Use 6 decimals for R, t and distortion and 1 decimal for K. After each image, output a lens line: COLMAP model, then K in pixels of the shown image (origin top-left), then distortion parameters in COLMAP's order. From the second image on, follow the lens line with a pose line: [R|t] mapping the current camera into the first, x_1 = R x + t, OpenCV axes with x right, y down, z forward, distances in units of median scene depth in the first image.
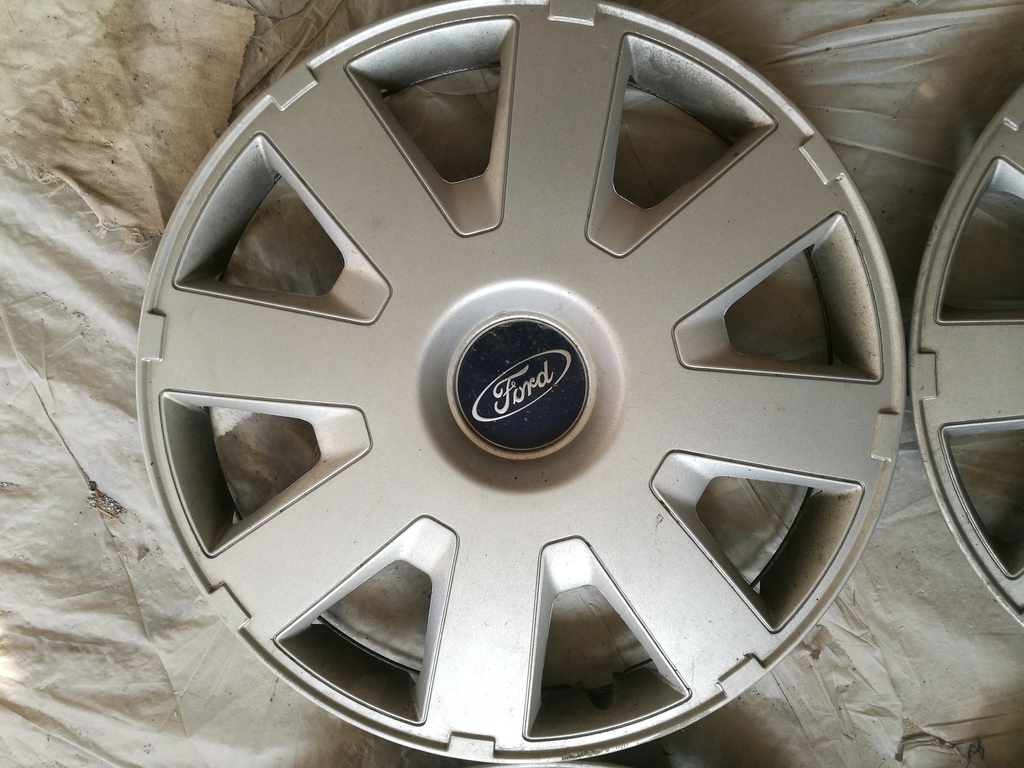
lens RADIAL K [[823.9, 0, 504.2], [0, 823.9, 341.6], [0, 0, 1]] dist [-0.025997, 0.032629]
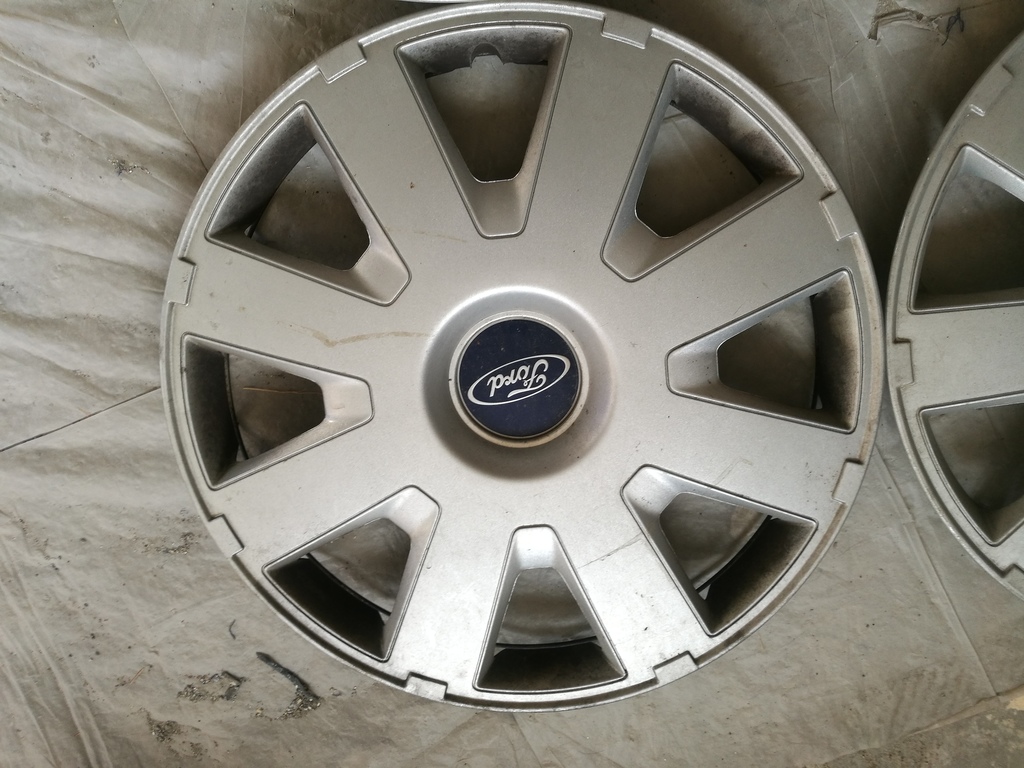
lens RADIAL K [[823.9, 0, 511.6], [0, 823.9, 380.8], [0, 0, 1]] dist [-0.025997, 0.032629]
pose [[0.998585, -0.045627, -0.027328, 0.071803], [0.049223, 0.987469, 0.149943, 0.752904], [0.020144, -0.151076, 0.988317, -0.009088]]
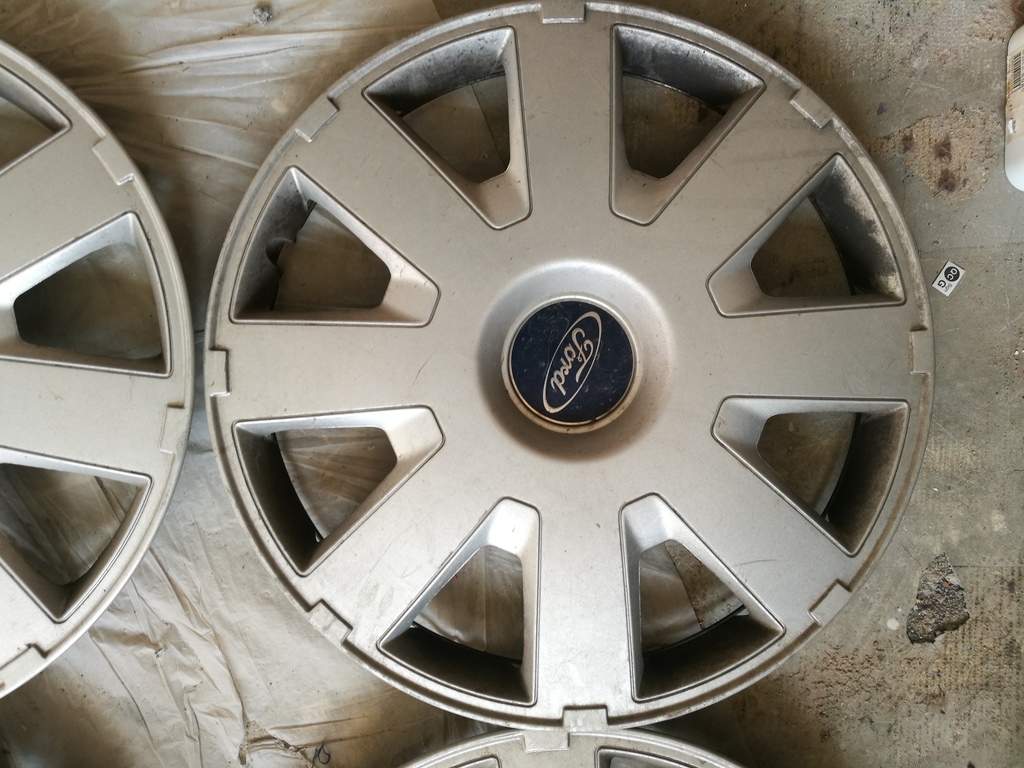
lens RADIAL K [[823.9, 0, 535.4], [0, 823.9, 345.0], [0, 0, 1]] dist [-0.025997, 0.032629]
pose [[0.998630, 0.040854, 0.032697, 0.800697], [-0.038732, 0.997257, -0.063076, 0.051749], [-0.035184, 0.061723, 0.997473, -0.042484]]
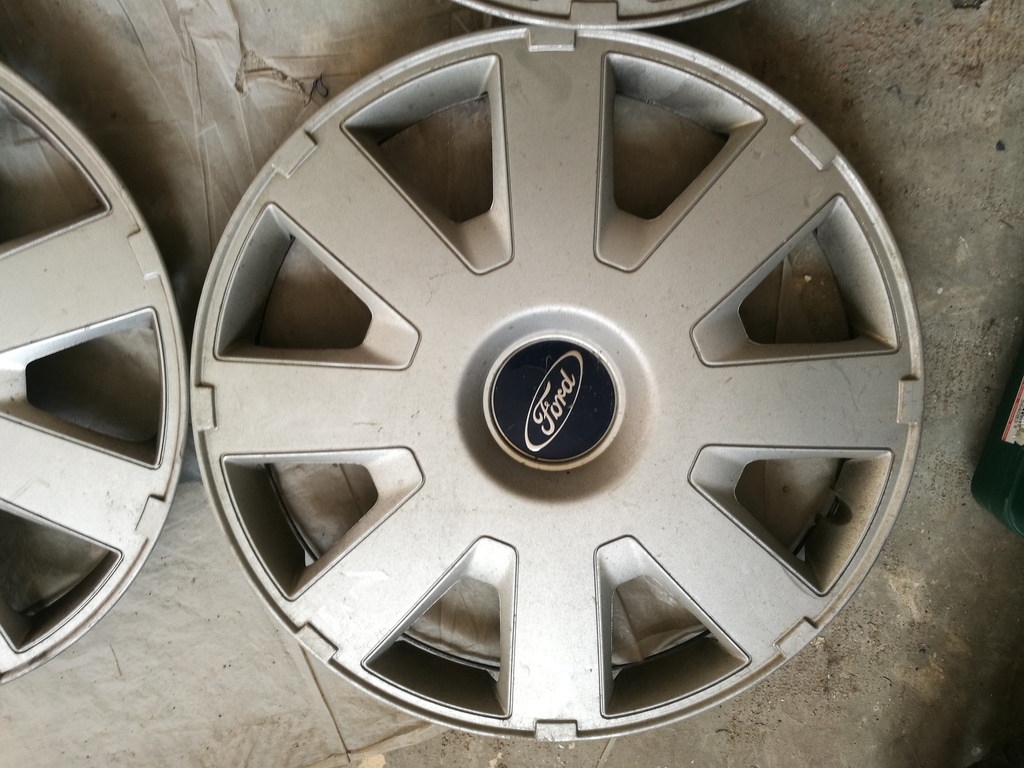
lens RADIAL K [[823.9, 0, 526.9], [0, 823.9, 378.1], [0, 0, 1]] dist [-0.025997, 0.032629]
pose [[0.995755, 0.091812, -0.006535, 0.876902], [-0.090440, 0.989127, 0.115965, 0.717527], [0.017111, -0.114882, 0.993232, -0.006920]]
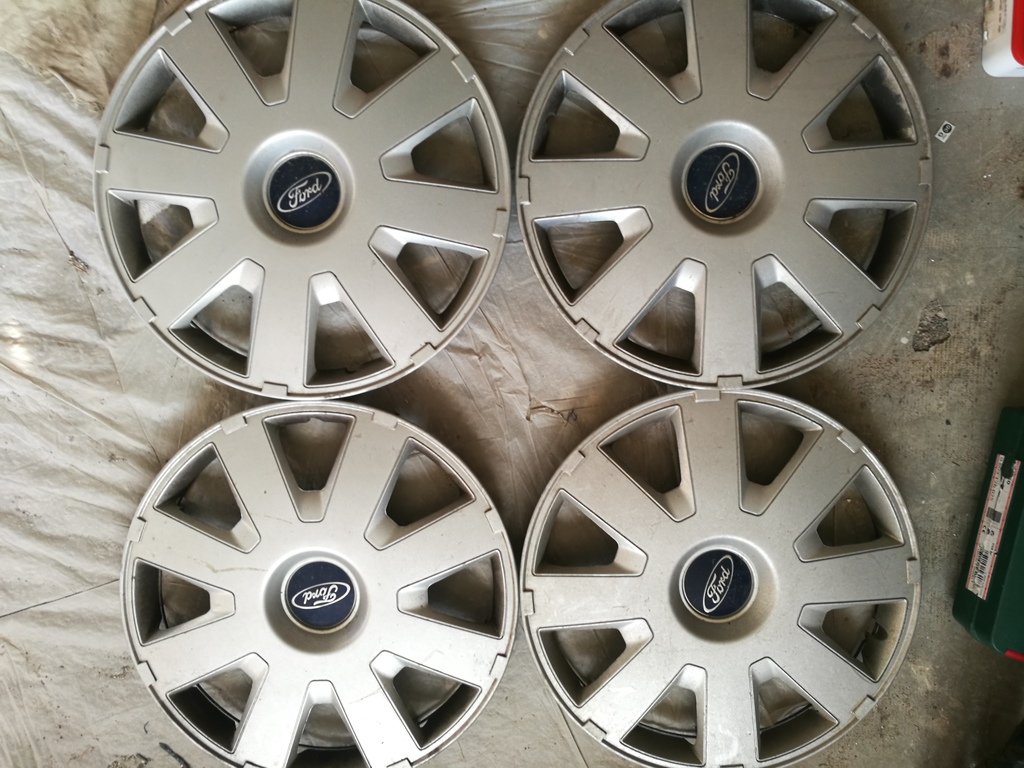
lens RADIAL K [[823.9, 0, 522.0], [0, 823.9, 363.8], [0, 0, 1]] dist [-0.025997, 0.032629]
pose [[0.999734, 0.022797, 0.003555, 0.467884], [-0.022928, 0.998823, 0.042738, 0.319243], [-0.002576, -0.042808, 0.999080, -0.776630]]
